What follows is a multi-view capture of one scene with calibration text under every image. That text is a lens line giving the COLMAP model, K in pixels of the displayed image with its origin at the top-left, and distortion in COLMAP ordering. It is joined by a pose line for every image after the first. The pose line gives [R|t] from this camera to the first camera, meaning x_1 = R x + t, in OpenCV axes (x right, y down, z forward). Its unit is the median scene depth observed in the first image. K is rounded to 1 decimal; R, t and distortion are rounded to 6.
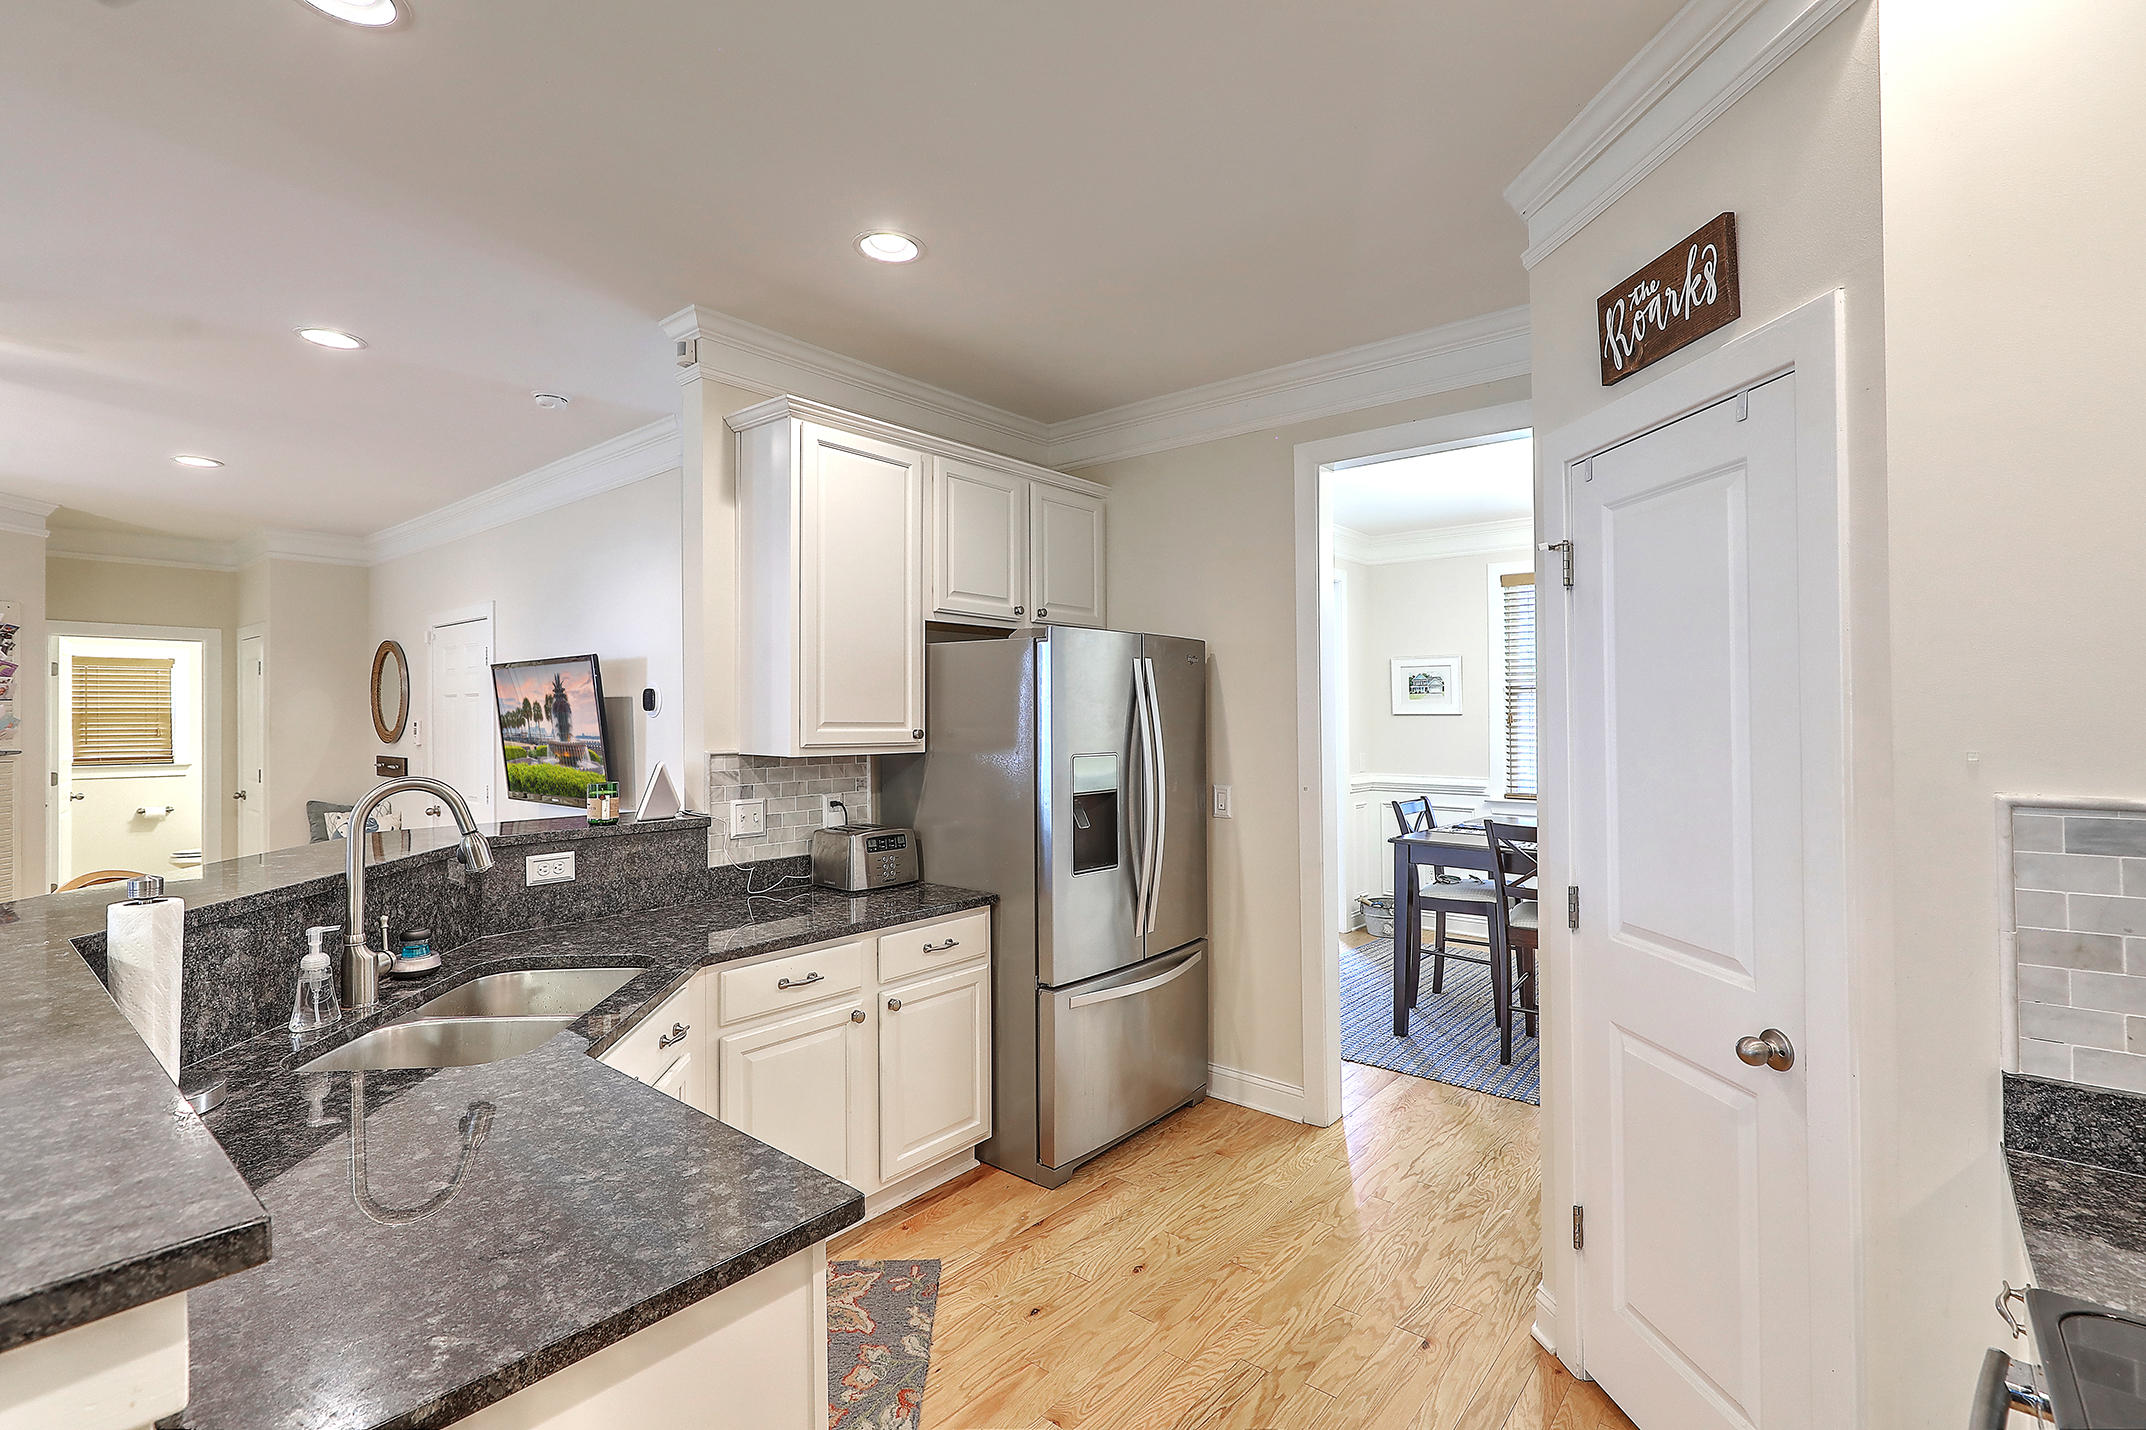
lens RADIAL K [[974.4, 0, 1083.4], [0, 974.4, 729.0], [0, 0, 1]] dist [-0.001845, -0.000448]
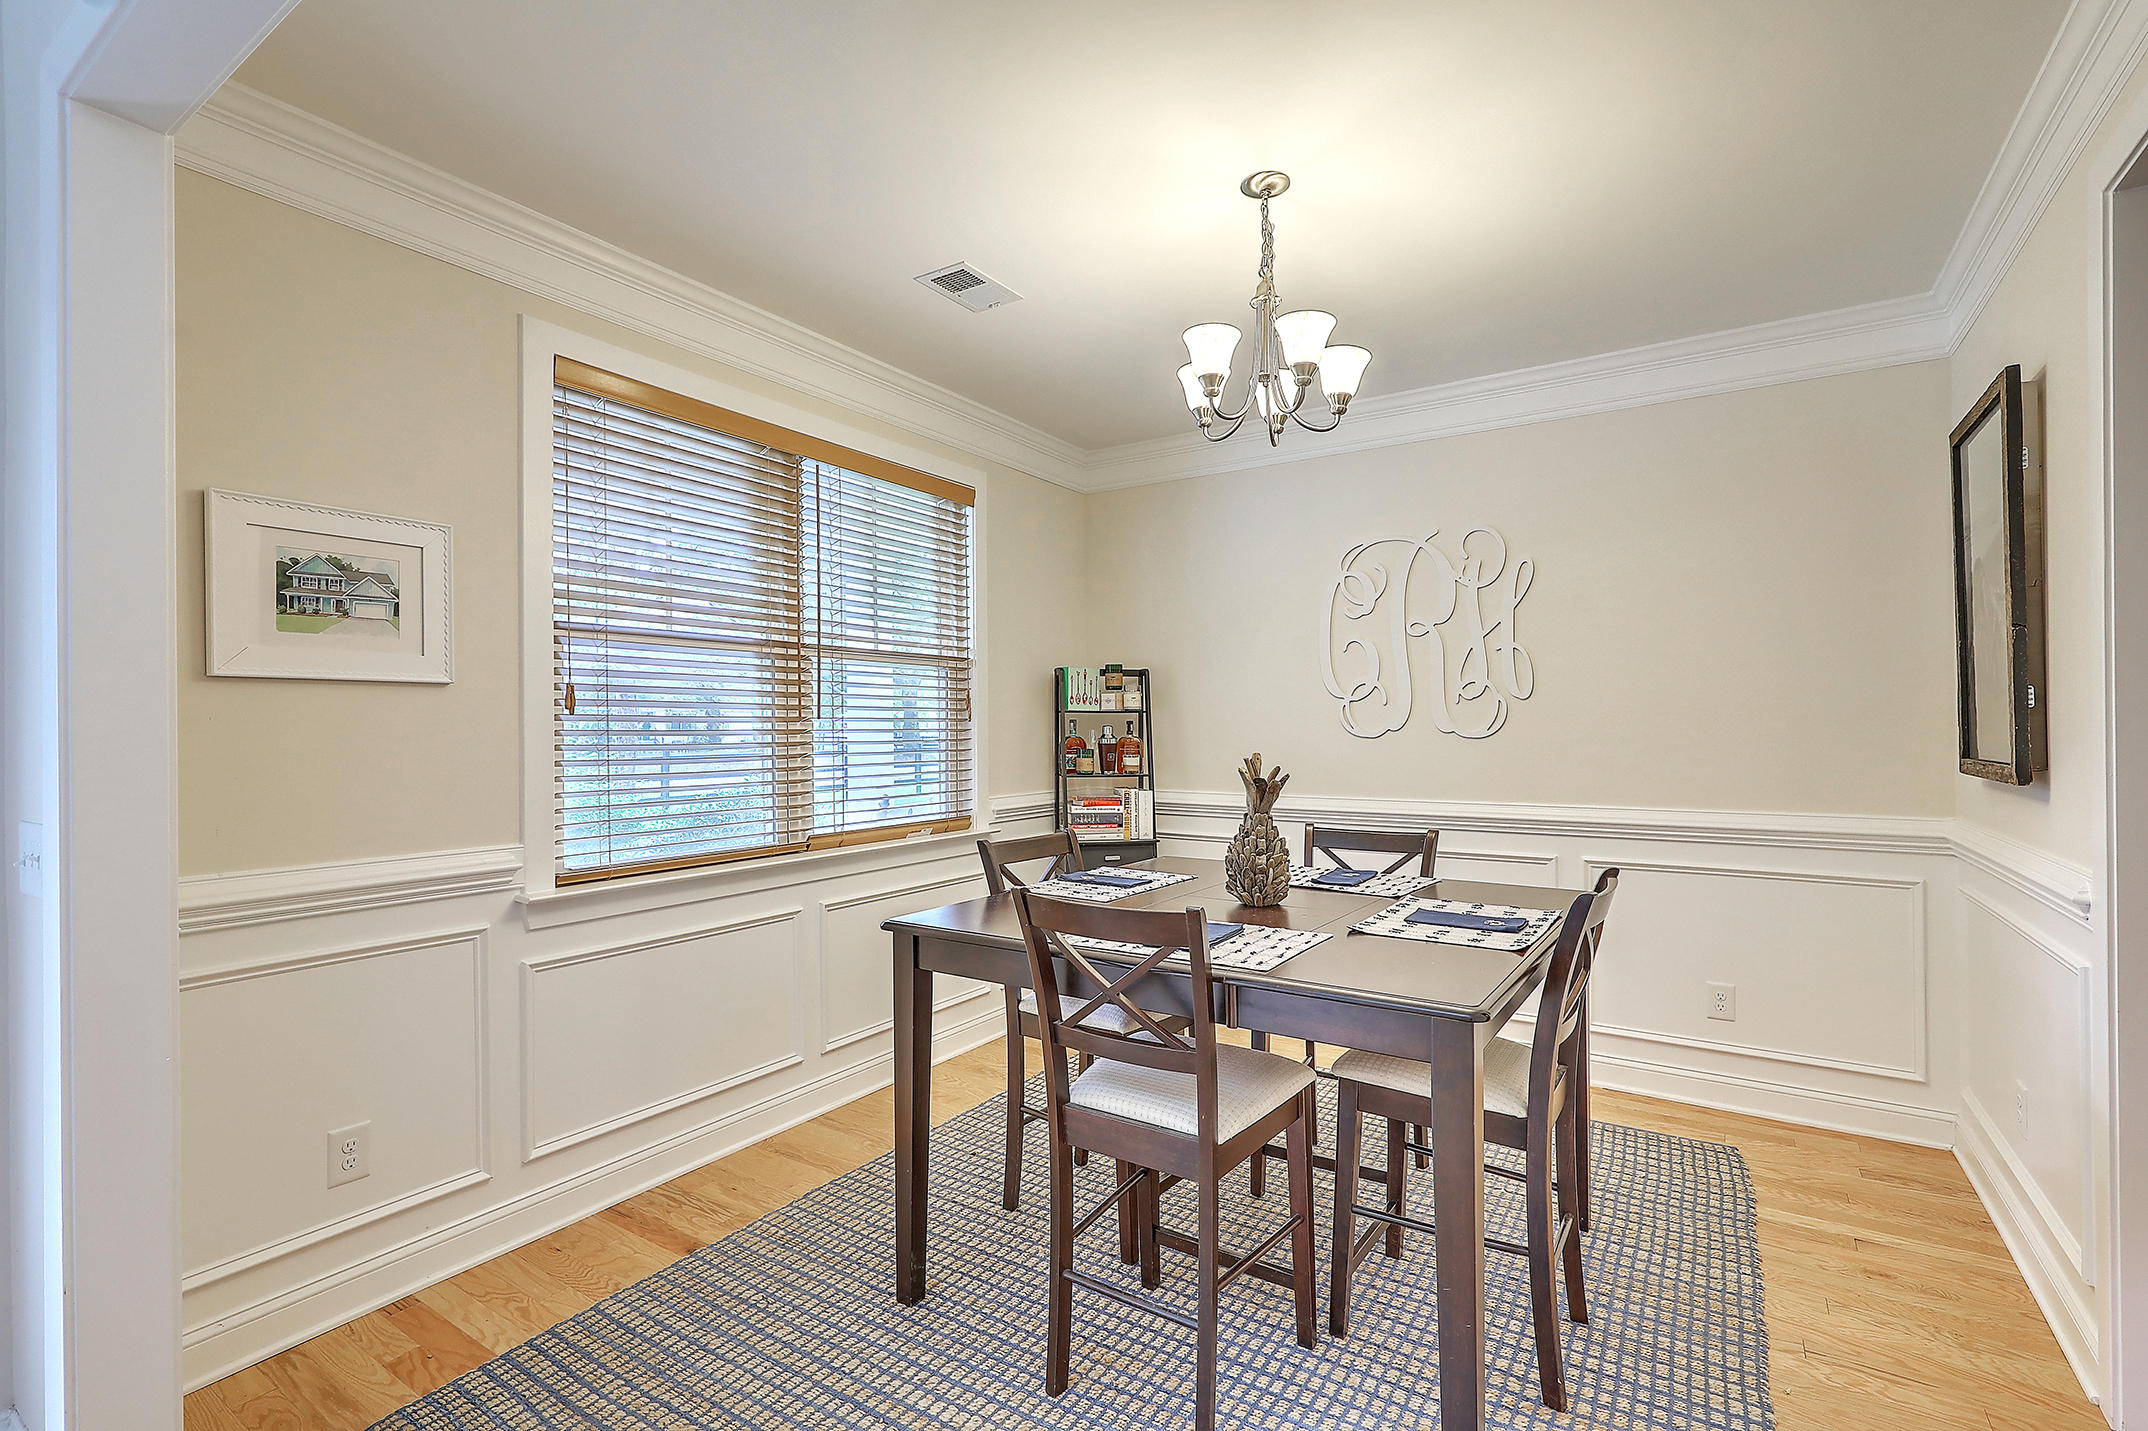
lens RADIAL K [[971.9, 0, 1099.9], [0, 971.9, 712.4], [0, 0, 1]] dist [0.001441, -0.000069]
pose [[-0.124035, 0.015959, 0.992150, -0.013261], [0.016819, 0.999761, -0.013979, 0.005102], [-0.992135, 0.014953, -0.124273, 0.788073]]
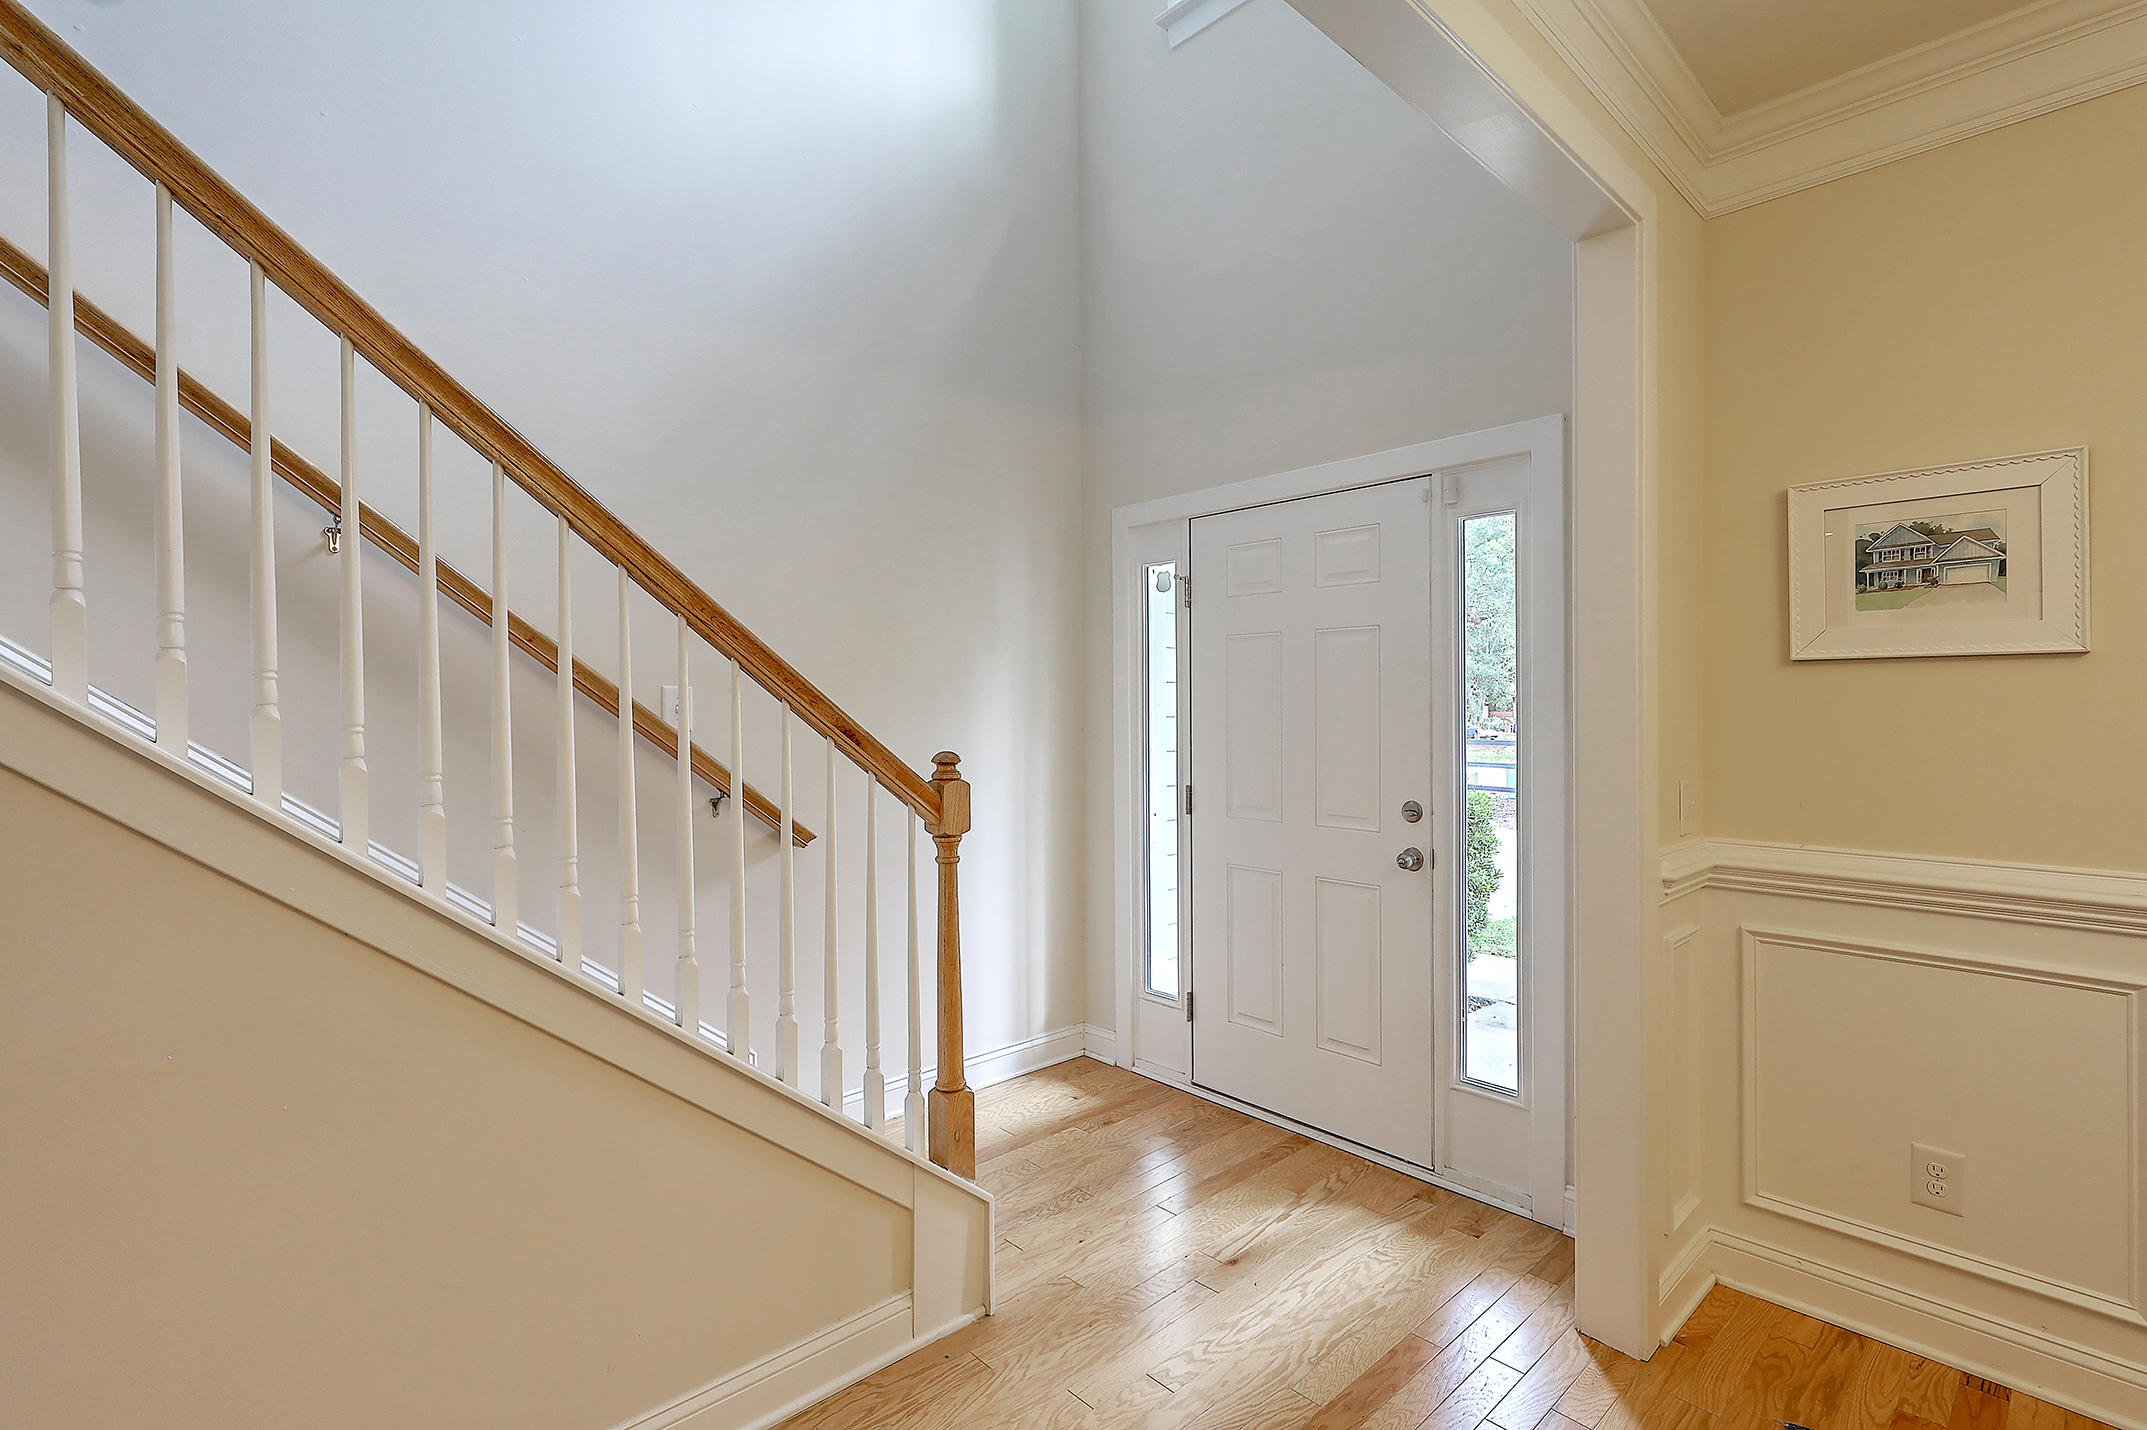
lens RADIAL K [[973.7, 0, 1080.1], [0, 973.7, 735.1], [0, 0, 1]] dist [0.001281, 0.000060]
pose [[0.992980, 0.007906, -0.118017, 0.125722], [-0.006543, 0.999907, 0.011932, 0.007515], [0.118101, -0.011076, 0.992940, 0.669751]]
